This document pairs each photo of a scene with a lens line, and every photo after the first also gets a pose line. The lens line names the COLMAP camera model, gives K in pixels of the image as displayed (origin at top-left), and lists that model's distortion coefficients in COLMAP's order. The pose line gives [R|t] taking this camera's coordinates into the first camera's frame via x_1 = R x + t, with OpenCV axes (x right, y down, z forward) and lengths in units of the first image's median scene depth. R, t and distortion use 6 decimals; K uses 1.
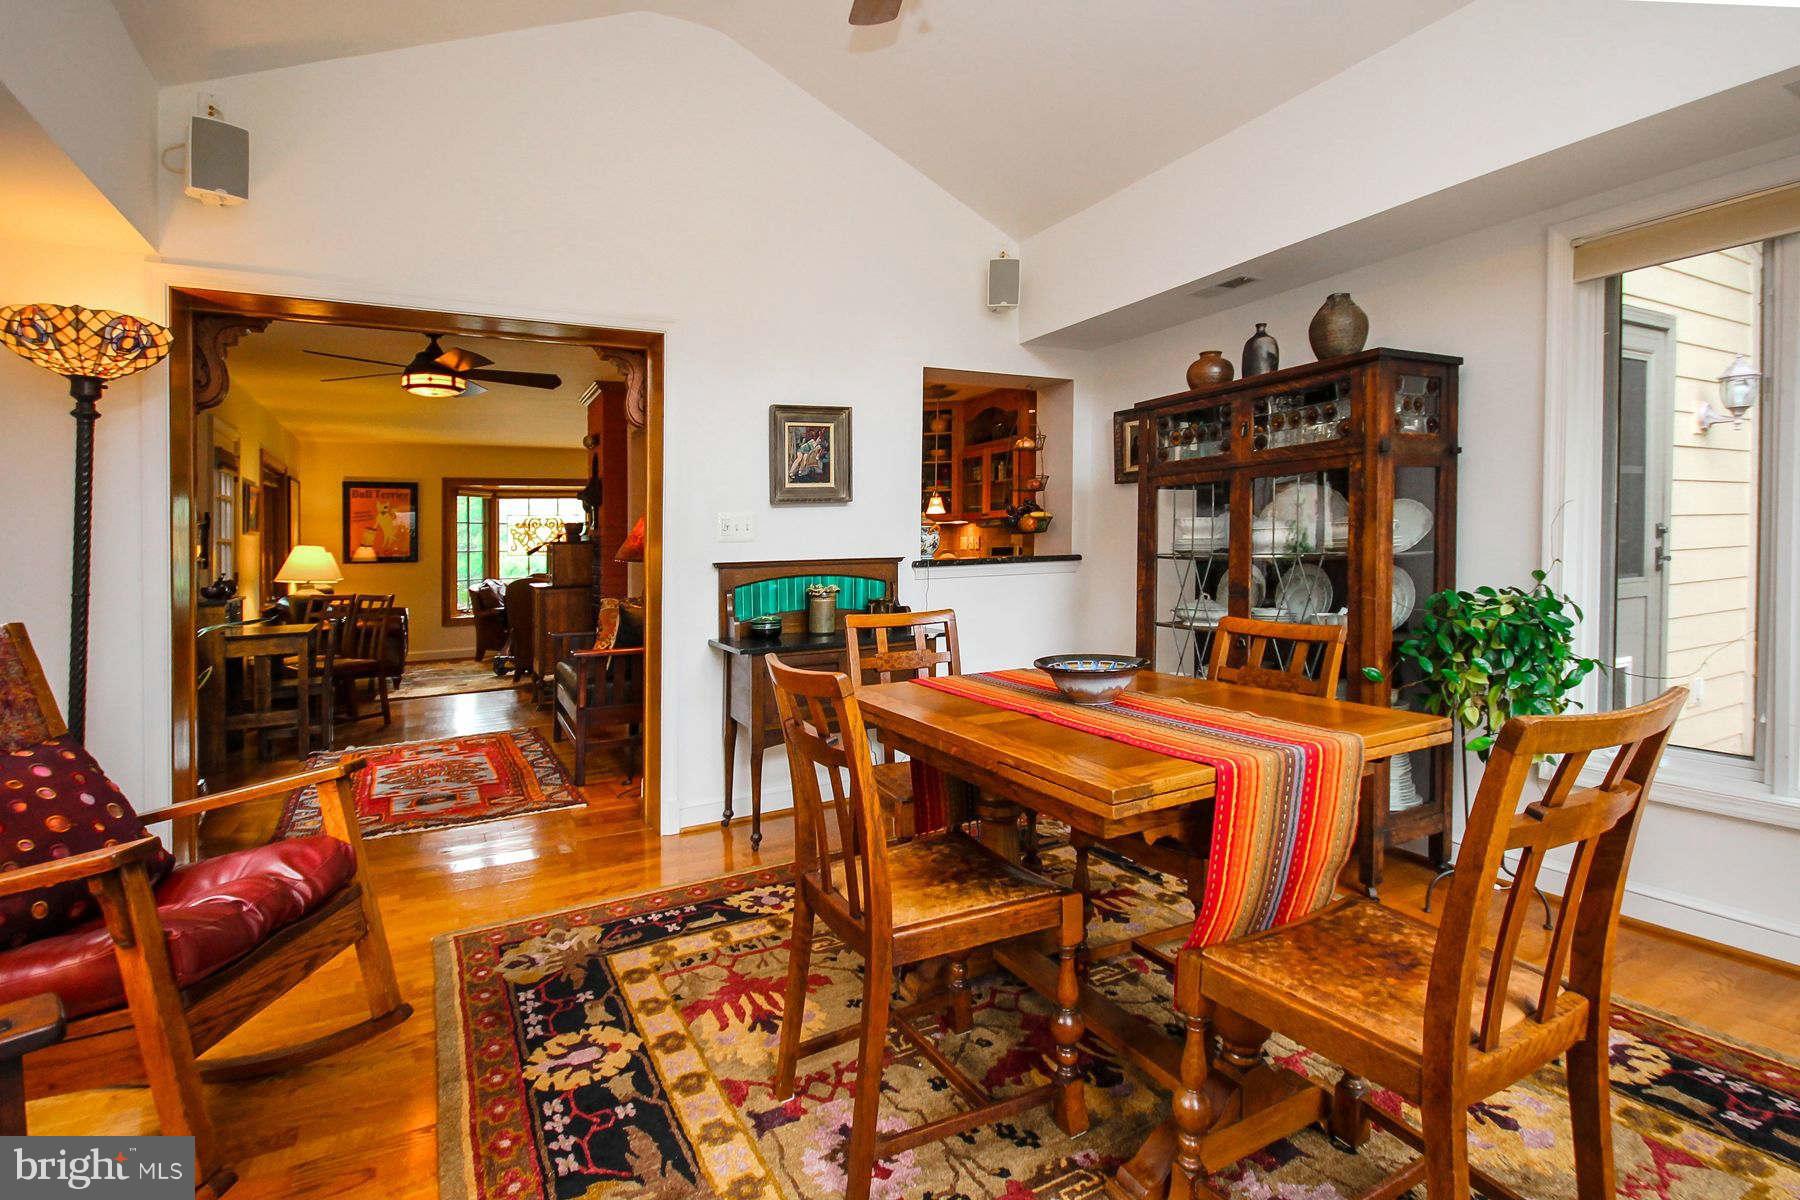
lens RADIAL K [[852.9, 0, 892.8], [0, 852.9, 524.6], [0, 0, 1]] dist [0.000721, 0.000727]
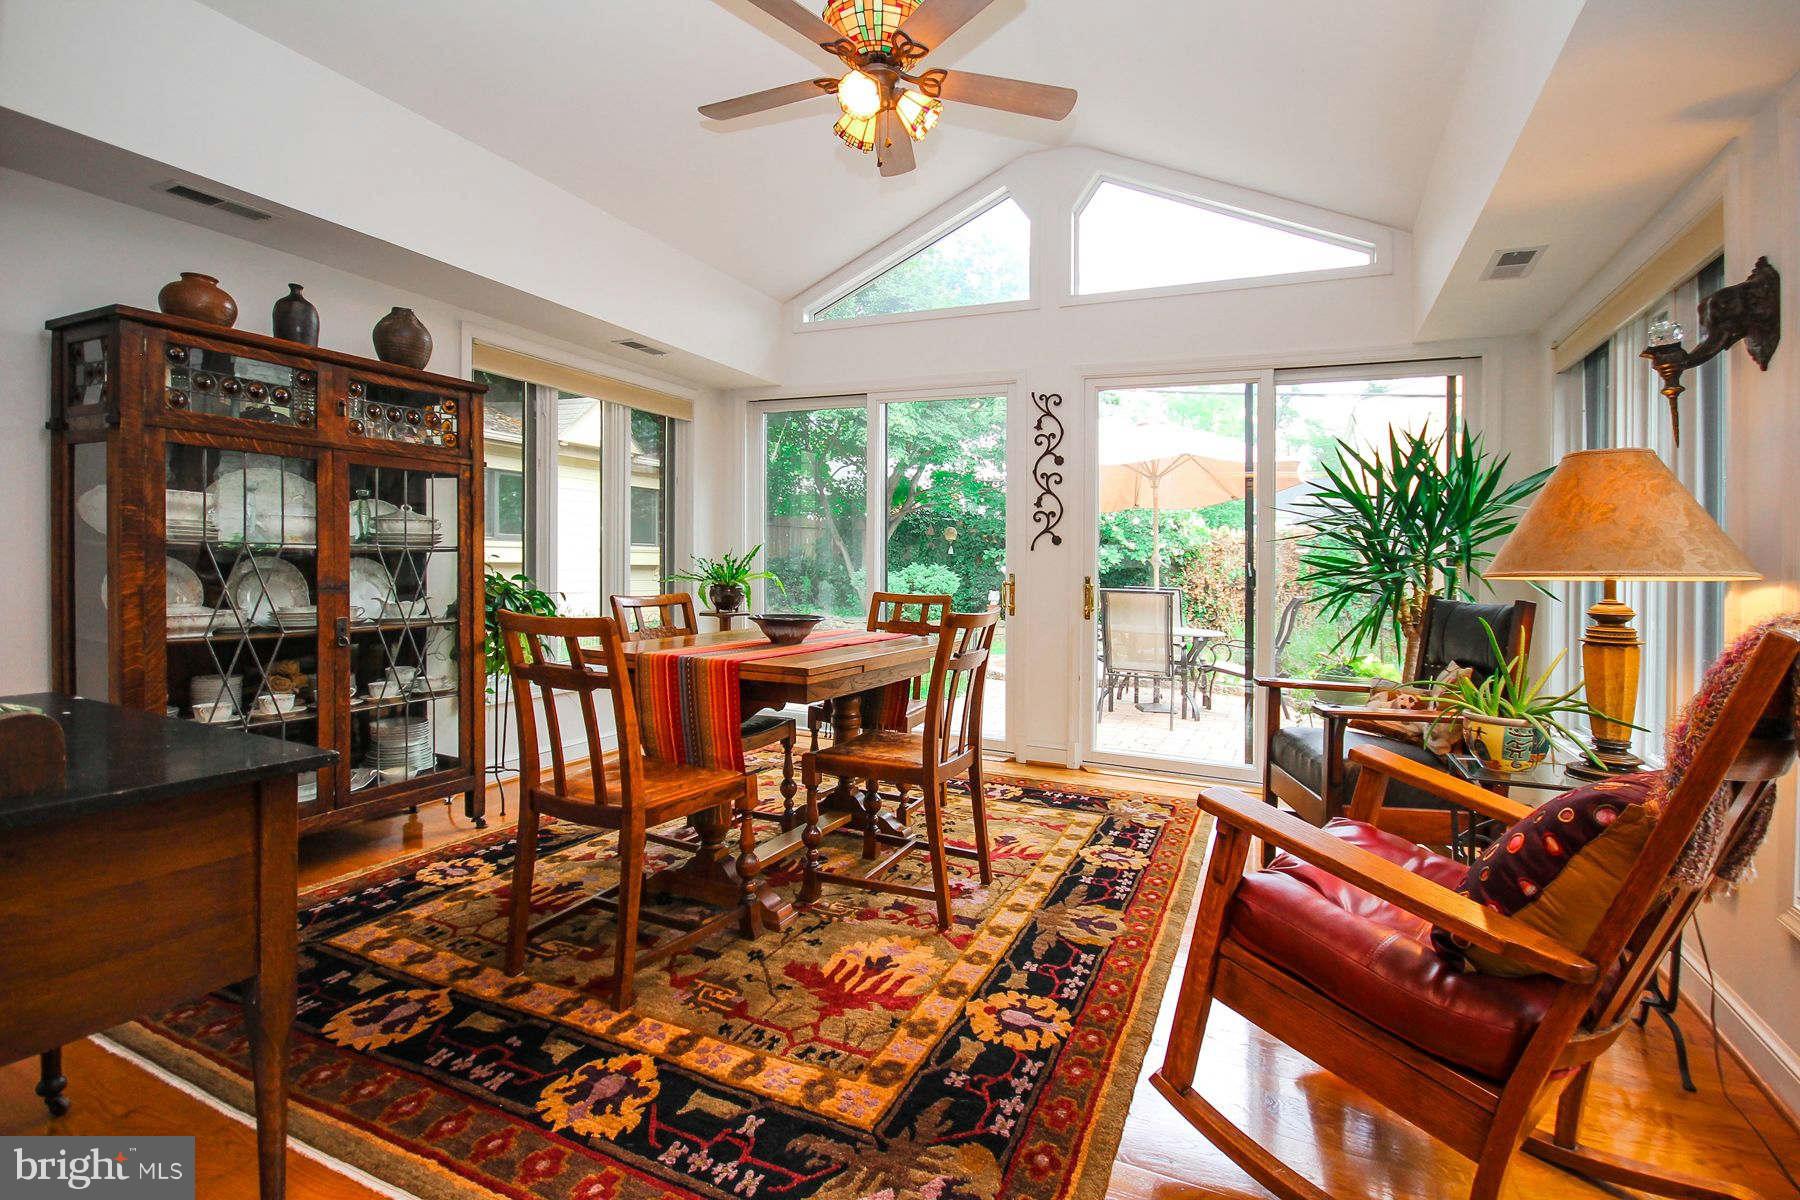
lens RADIAL K [[852.9, 0, 901.5], [0, 852.9, 559.7], [0, 0, 1]] dist [0.000721, 0.000727]
pose [[-0.596999, 0.010959, 0.802167, -1.061631], [-0.030958, 0.998847, -0.036685, 0.100834], [-0.801644, -0.046734, -0.595972, 1.669785]]
